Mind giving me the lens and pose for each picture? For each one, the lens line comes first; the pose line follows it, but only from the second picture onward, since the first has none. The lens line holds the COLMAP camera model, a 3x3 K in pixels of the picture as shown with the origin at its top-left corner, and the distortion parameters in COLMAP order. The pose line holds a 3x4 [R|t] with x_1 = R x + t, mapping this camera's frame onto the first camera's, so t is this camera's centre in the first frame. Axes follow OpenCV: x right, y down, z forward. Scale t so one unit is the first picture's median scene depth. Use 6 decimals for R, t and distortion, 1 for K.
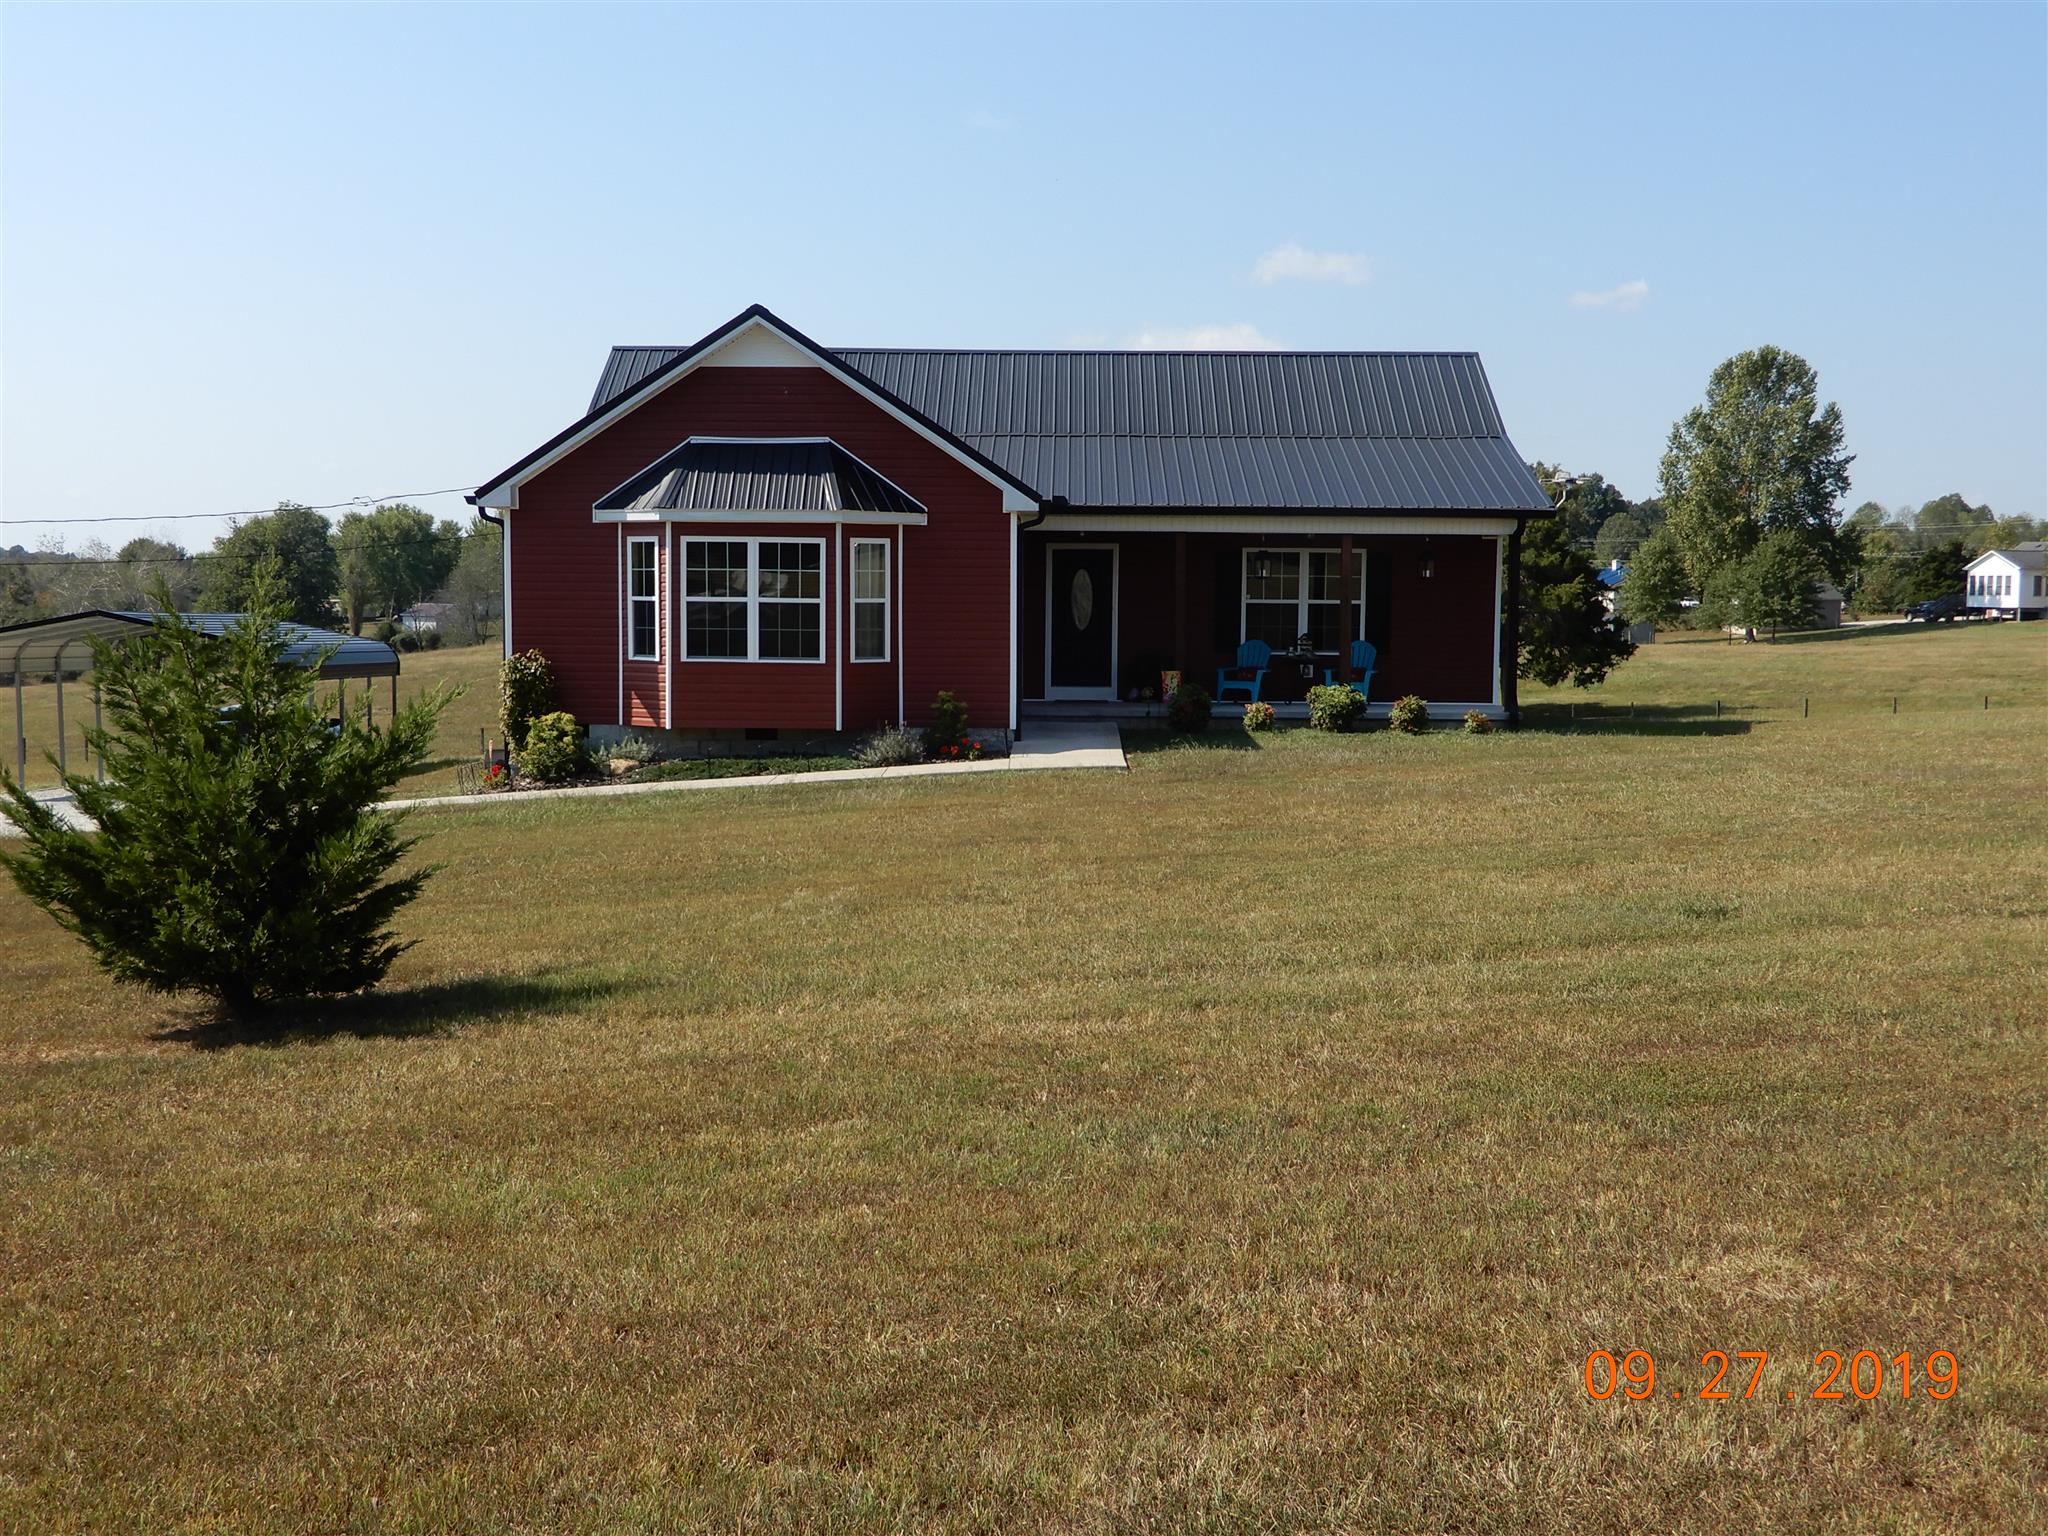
lens RADIAL K [[2244.4, 0, 1024.0], [0, 2244.4, 768.0], [0, 0, 1]] dist [0.006339, 0.009666]
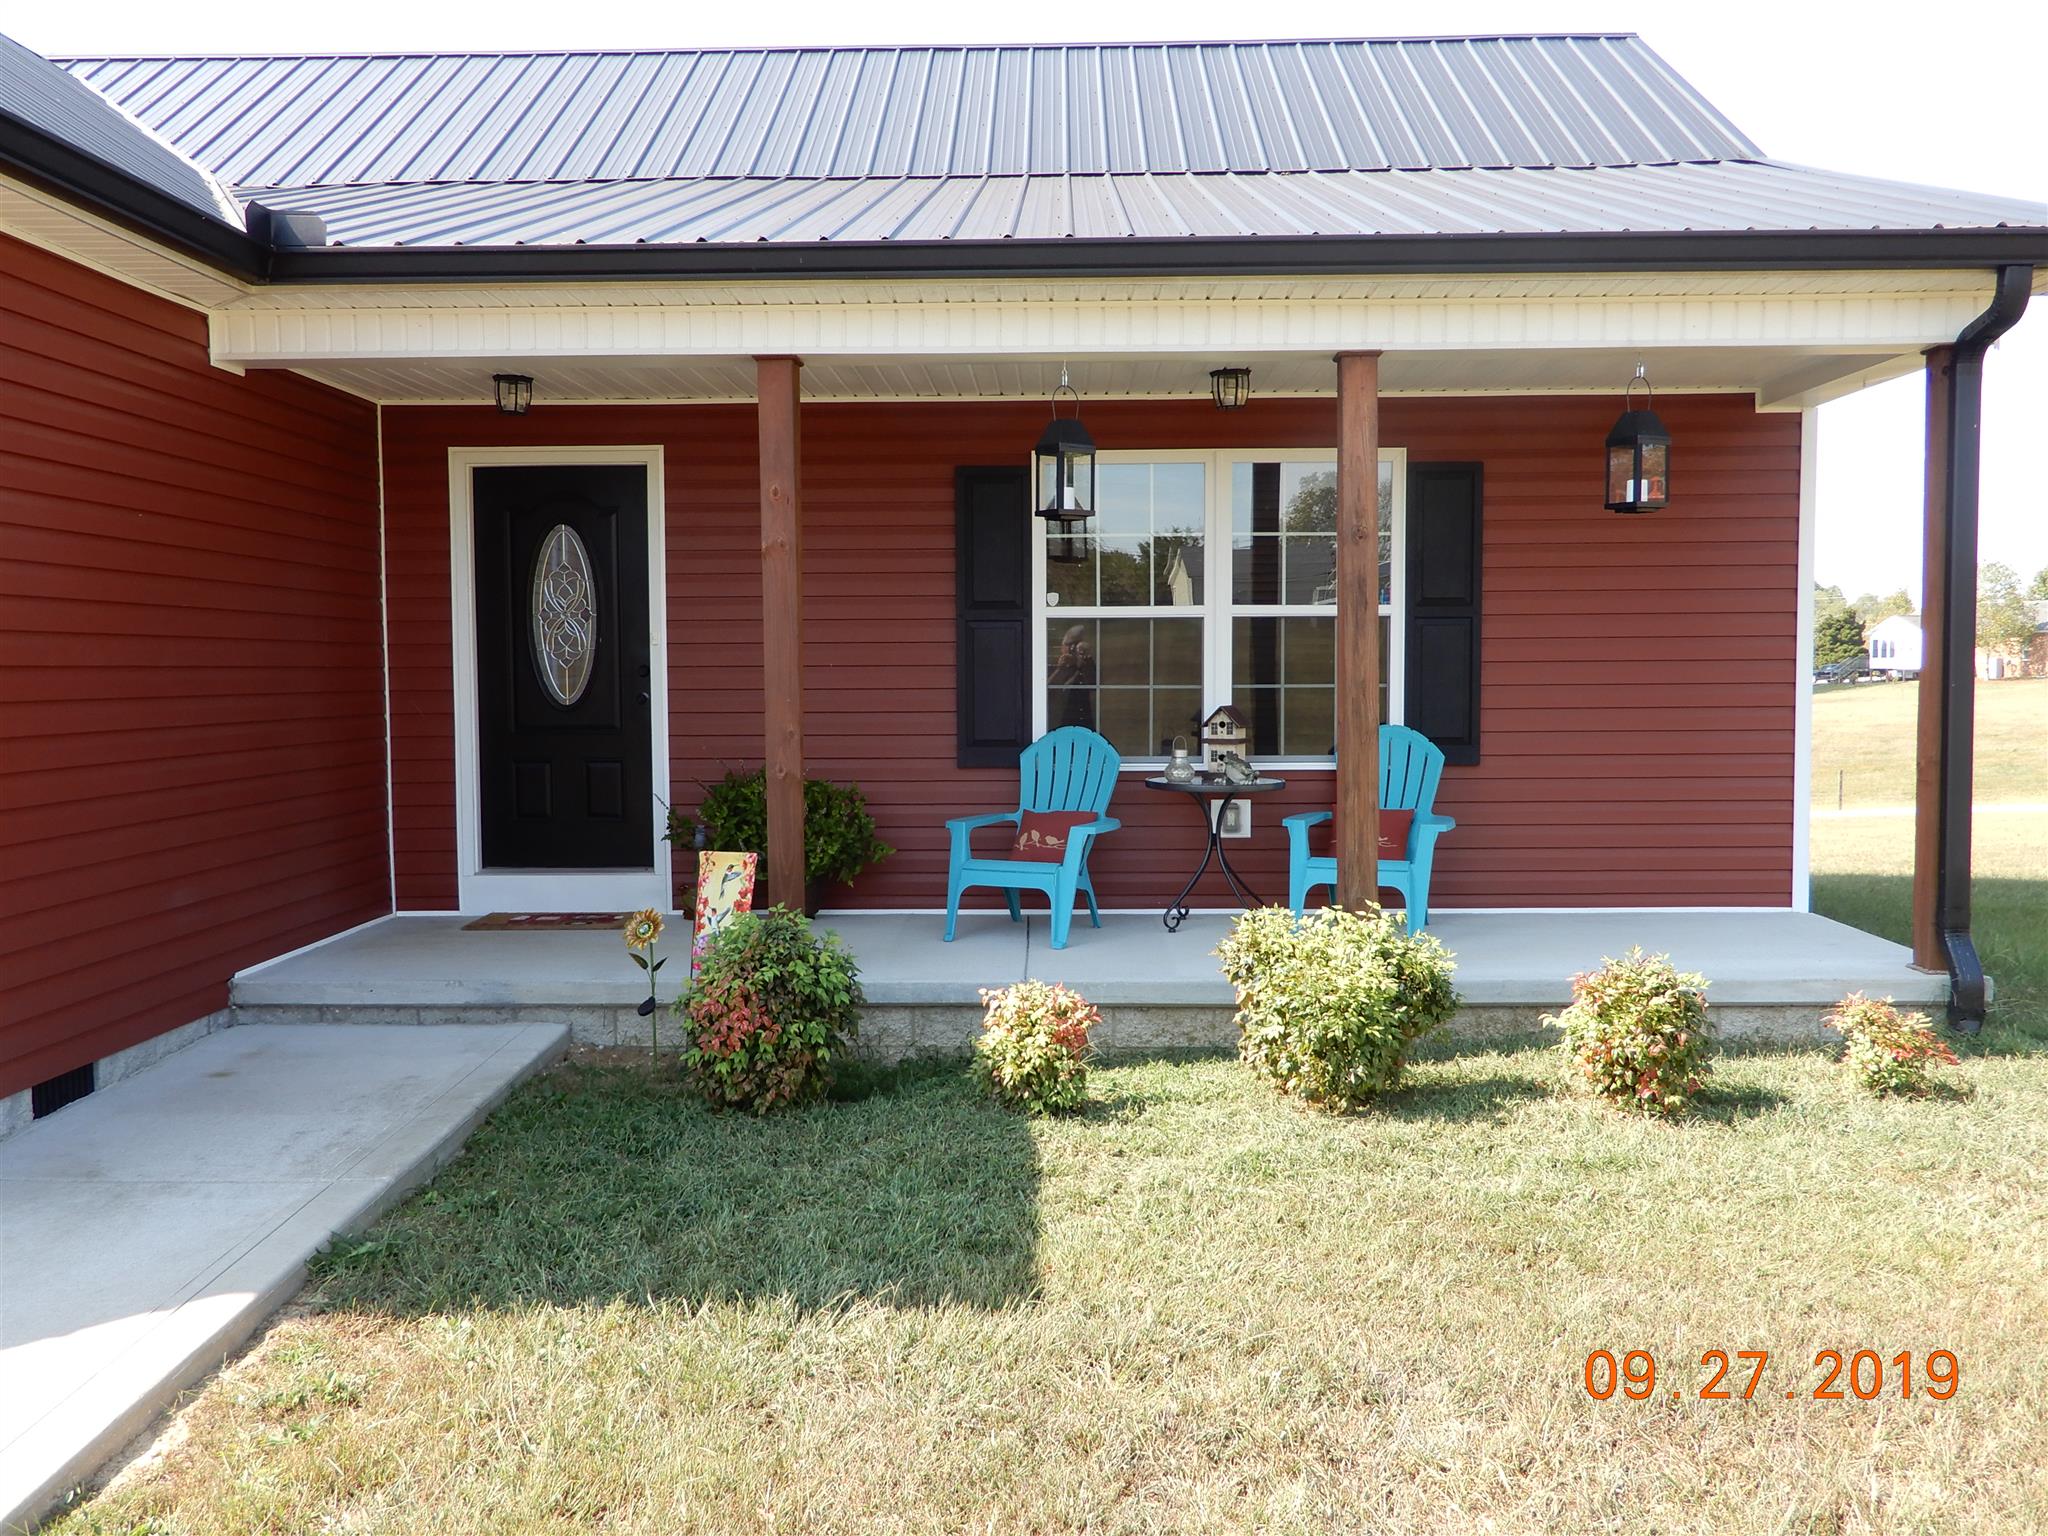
lens RADIAL K [[1786.8, 0, 1024.0], [0, 1786.8, 768.0], [0, 0, 1]] dist [0.001439, -0.000516]
pose [[0.999858, -0.014701, -0.008205, 0.112376], [0.014494, 0.999589, -0.024730, -0.051484], [0.008566, 0.024607, 0.999660, 0.848036]]
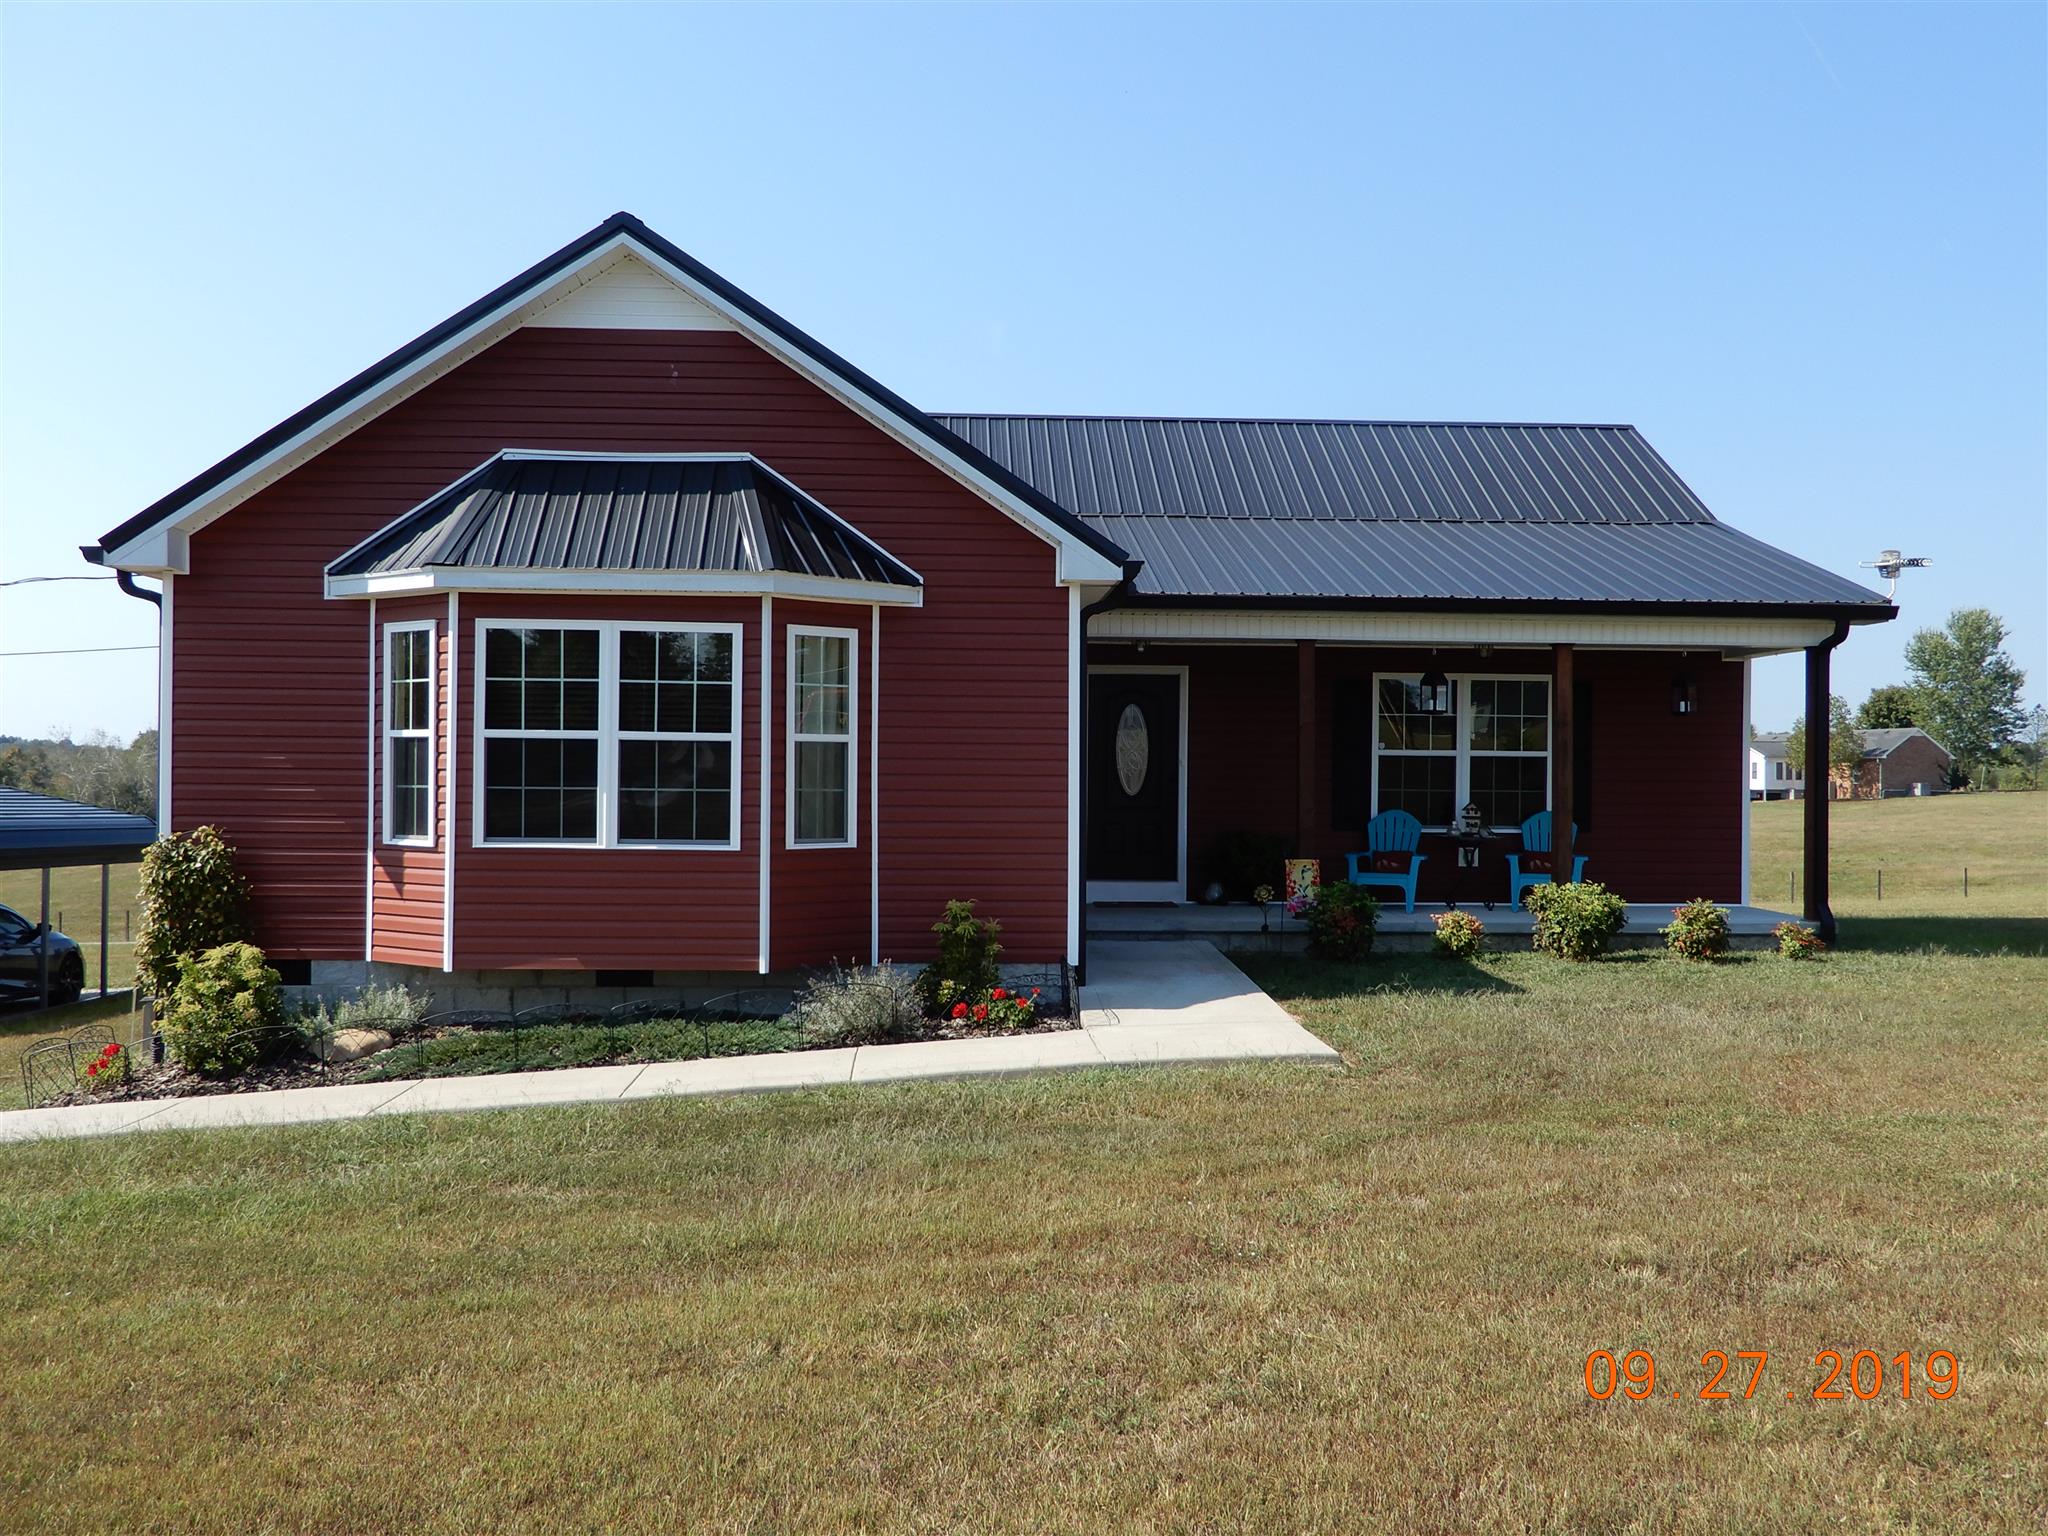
lens RADIAL K [[1786.8, 0, 1024.0], [0, 1786.8, 768.0], [0, 0, 1]] dist [0.001439, -0.000516]
pose [[0.997857, 0.001063, 0.065429, -0.047312], [0.004474, 0.996419, -0.084431, -0.029210], [-0.065284, 0.084543, 0.994279, 0.552884]]
